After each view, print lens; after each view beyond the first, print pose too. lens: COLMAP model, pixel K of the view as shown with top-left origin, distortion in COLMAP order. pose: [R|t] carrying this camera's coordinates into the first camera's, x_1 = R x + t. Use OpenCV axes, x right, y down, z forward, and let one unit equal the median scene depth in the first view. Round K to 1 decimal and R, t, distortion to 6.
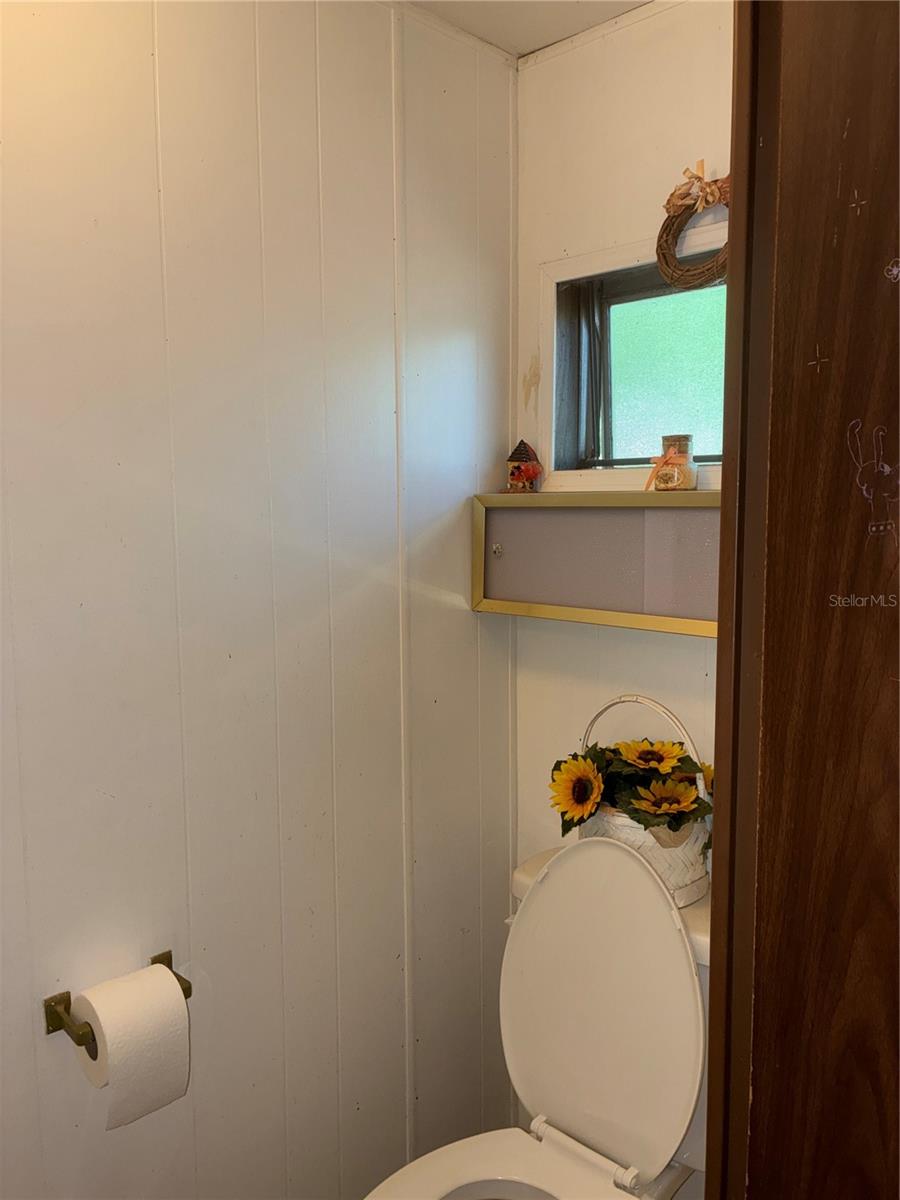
lens RADIAL K [[907.4, 0, 445.6], [0, 907.4, 599.0], [0, 0, 1]] dist [0.060092, -0.080177]
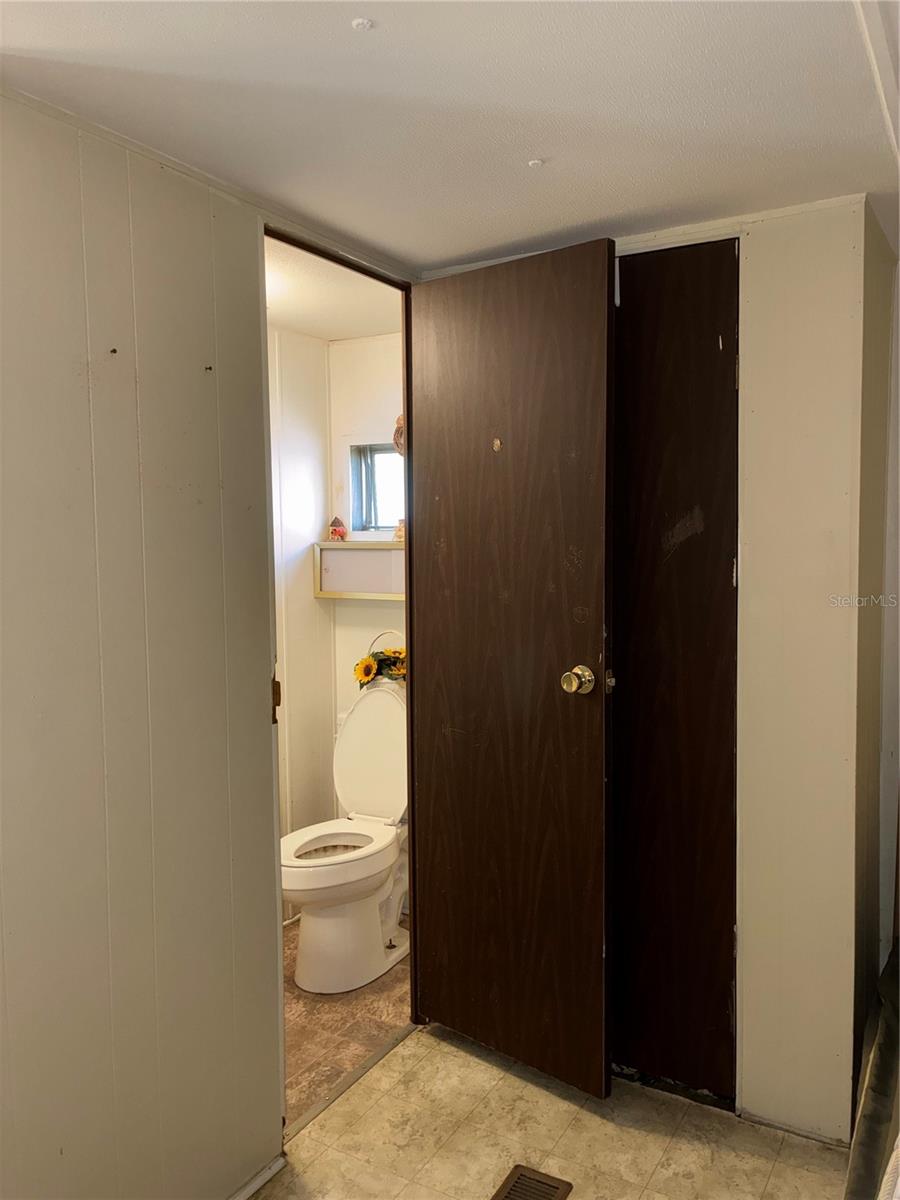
lens RADIAL K [[907.4, 0, 452.3], [0, 907.4, 598.0], [0, 0, 1]] dist [0.060092, -0.080177]
pose [[0.968789, -0.016762, 0.247320, -0.189625], [0.027446, 0.998830, -0.039814, 0.112573], [-0.246363, 0.045359, 0.968116, -1.168450]]
